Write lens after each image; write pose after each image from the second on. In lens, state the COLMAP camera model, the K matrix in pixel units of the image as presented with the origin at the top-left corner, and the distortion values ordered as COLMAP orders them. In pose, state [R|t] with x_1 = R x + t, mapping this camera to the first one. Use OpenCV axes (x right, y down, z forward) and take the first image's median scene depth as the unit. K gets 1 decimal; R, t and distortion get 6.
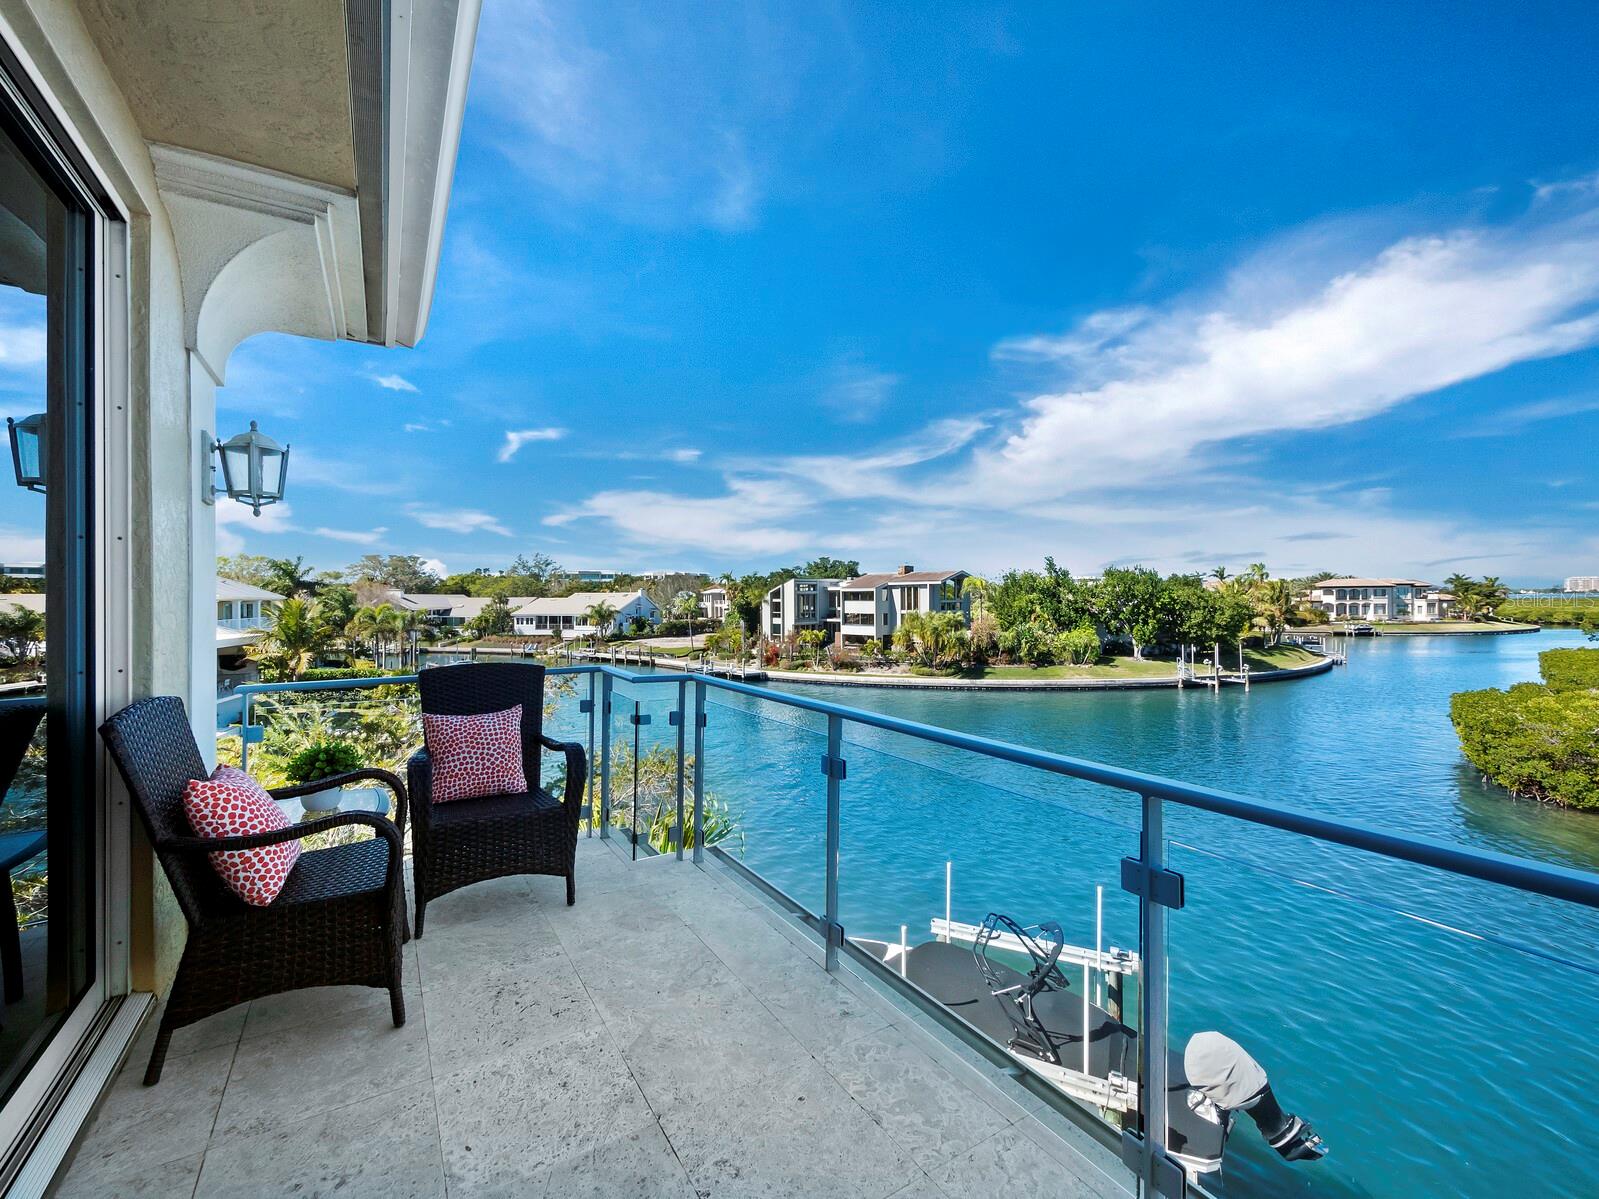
lens RADIAL K [[681.6, 0, 803.7], [0, 681.6, 594.4], [0, 0, 1]] dist [0.003066, 0.000025]
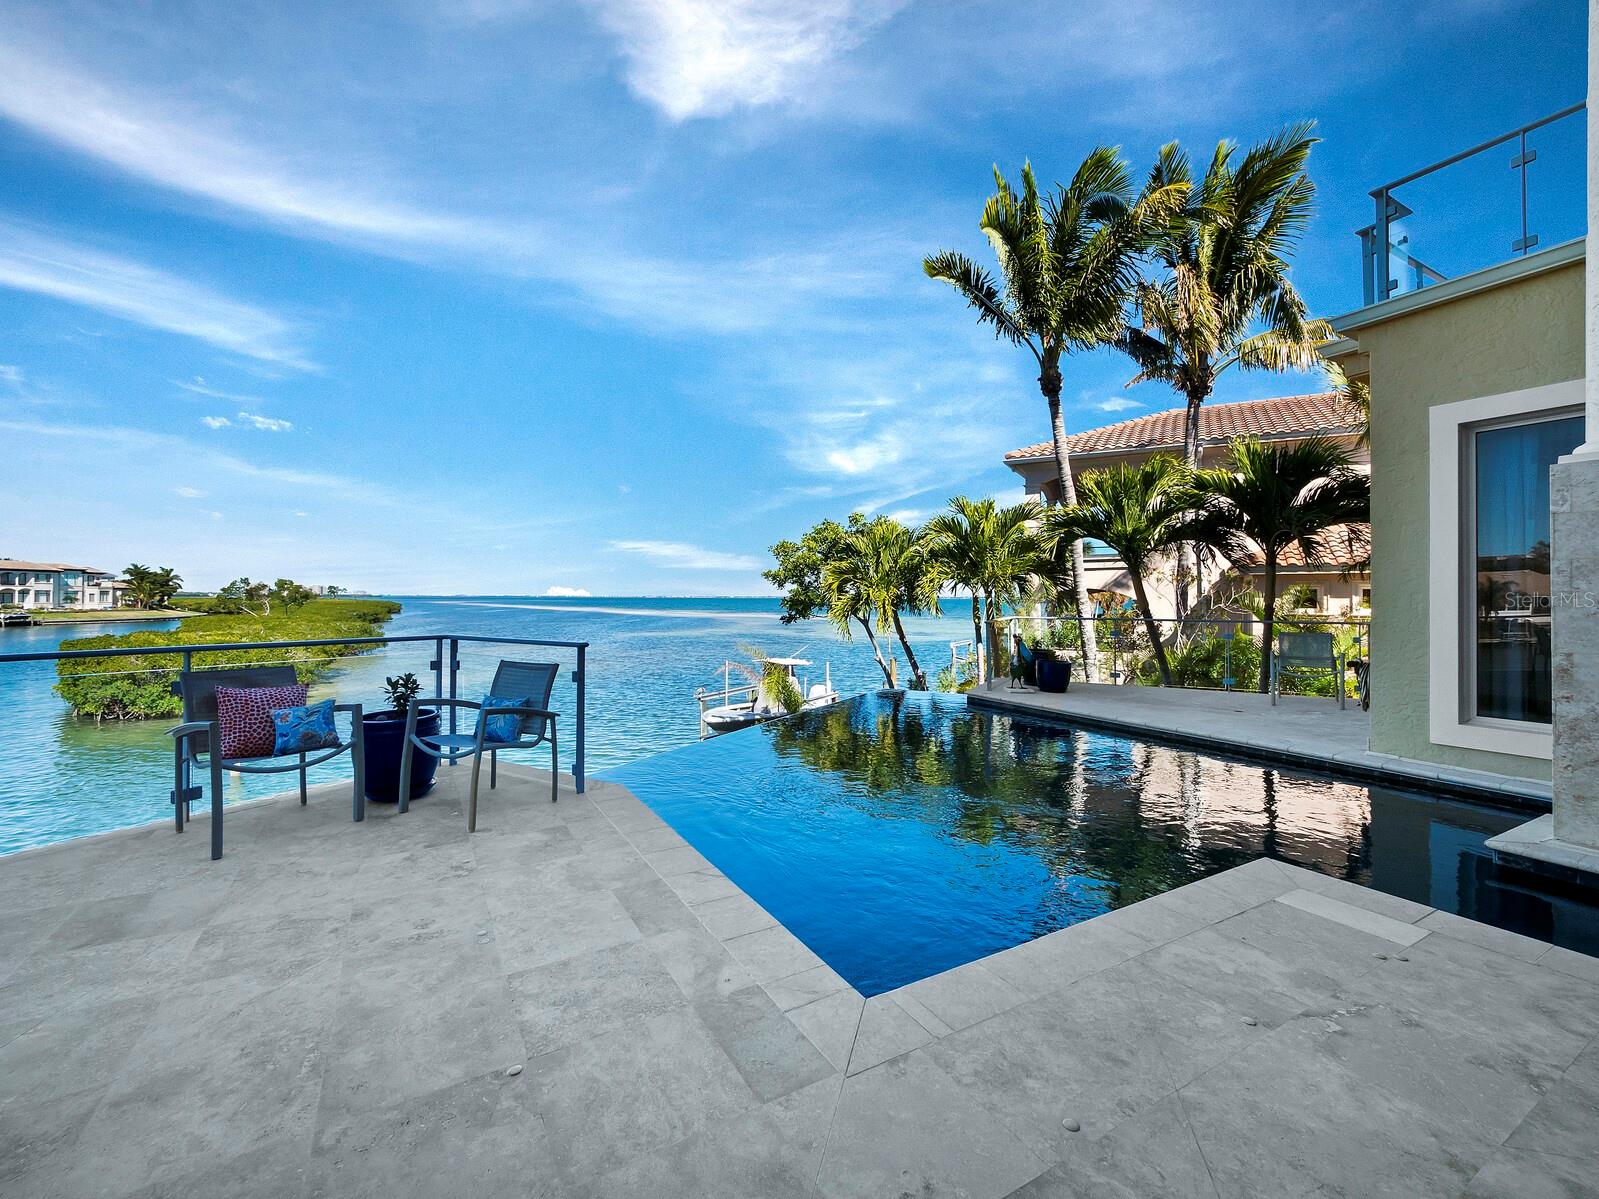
lens RADIAL K [[681.6, 0, 798.6], [0, 681.6, 589.0], [0, 0, 1]] dist [0.003066, 0.000025]
pose [[0.051299, 0.022573, 0.998428, 0.025322], [-0.010049, 0.999706, -0.022086, 0.041214], [-0.998633, -0.008900, 0.051510, -0.034637]]
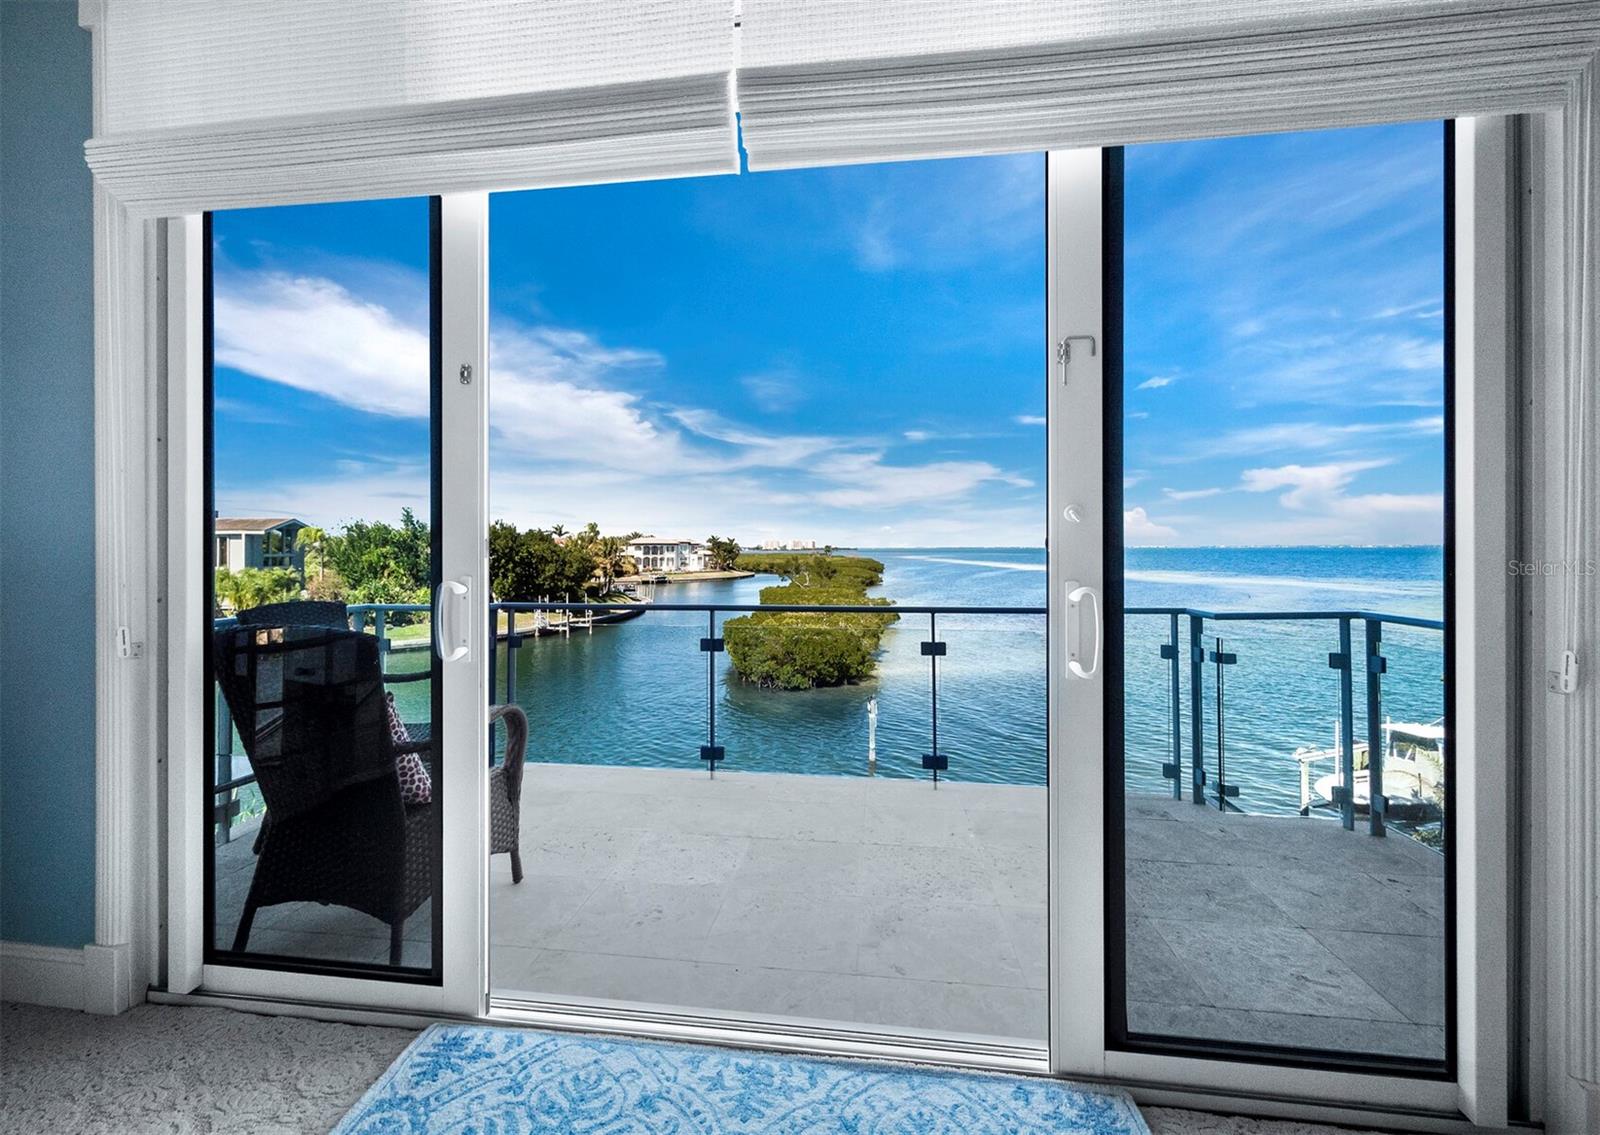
lens RADIAL K [[698.2, 0, 776.4], [0, 698.2, 537.9], [0, 0, 1]] dist [0.006171, 0.000741]
pose [[0.652772, 0.018548, 0.757328, -0.030409], [-0.006161, 0.999797, -0.019176, 0.001130], [-0.757530, 0.007852, 0.652753, -0.003823]]
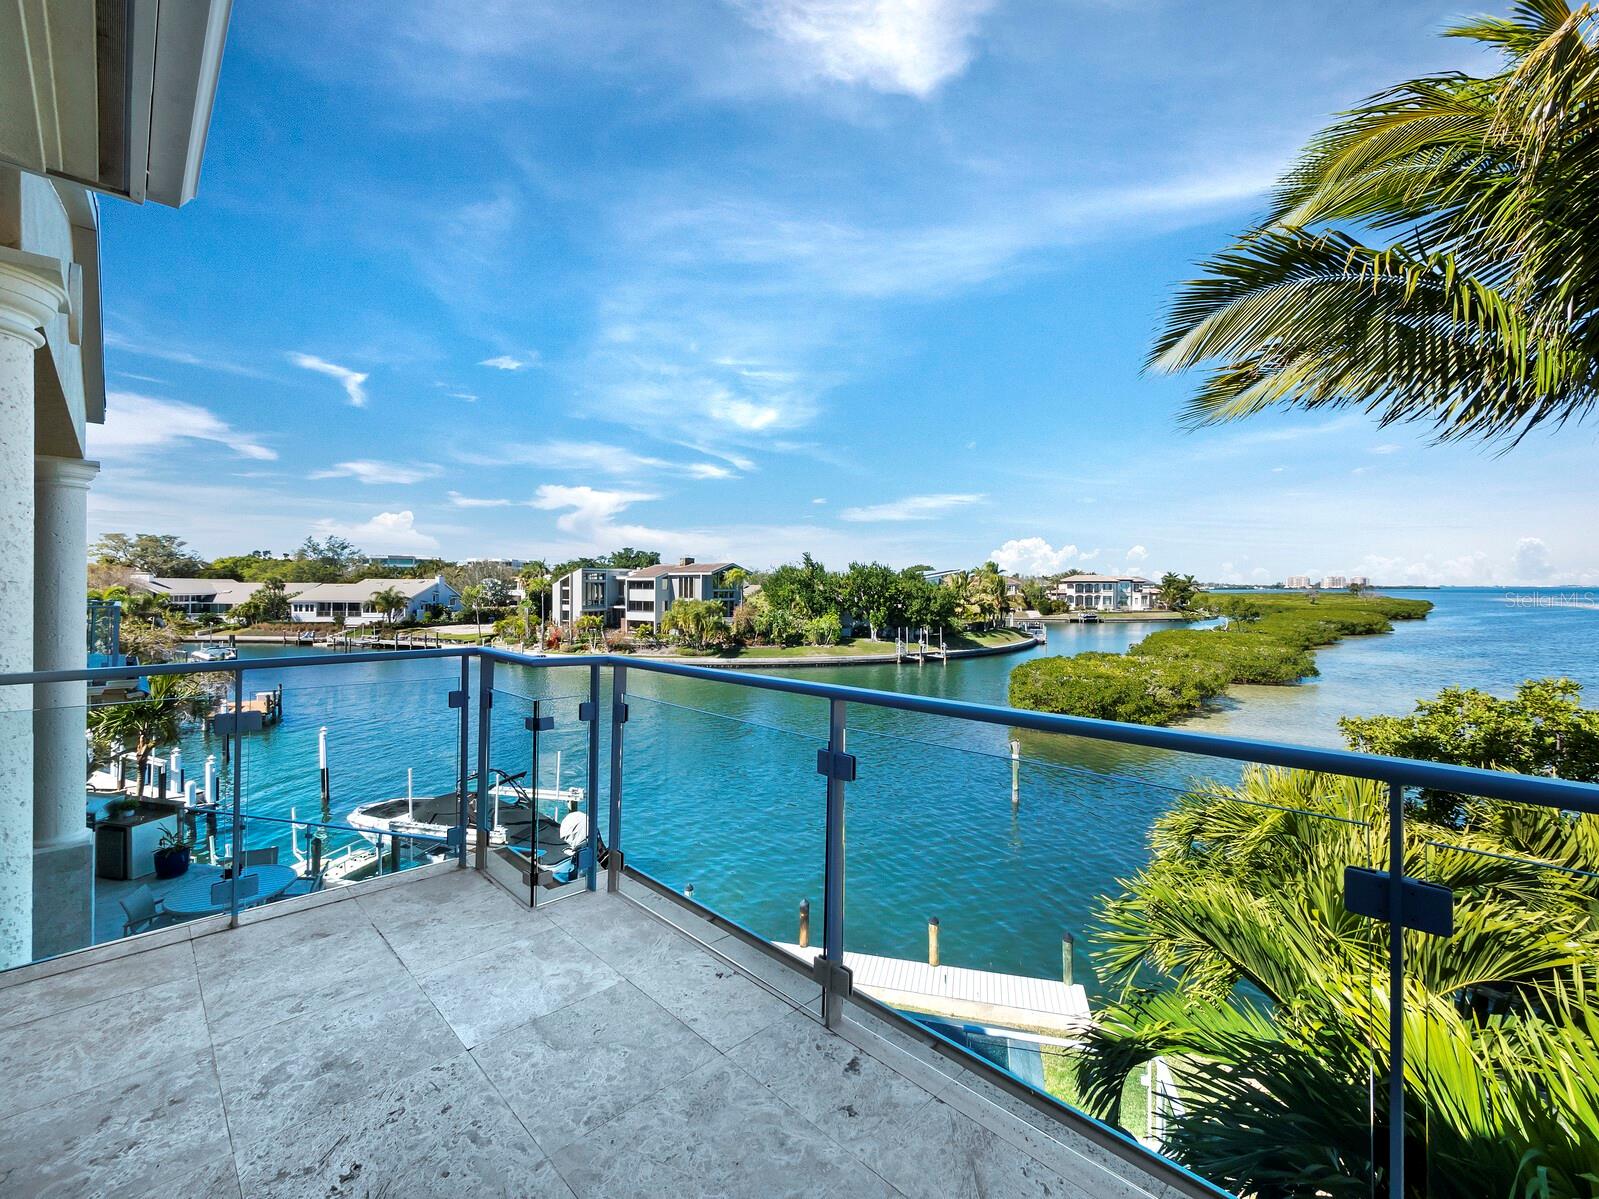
lens RADIAL K [[681.6, 0, 798.9], [0, 681.6, 588.8], [0, 0, 1]] dist [0.003066, 0.000025]
pose [[0.977018, 0.009183, 0.212961, 0.098471], [-0.010647, 0.999927, 0.005725, -0.000151], [-0.212893, -0.007861, 0.977044, -0.119332]]
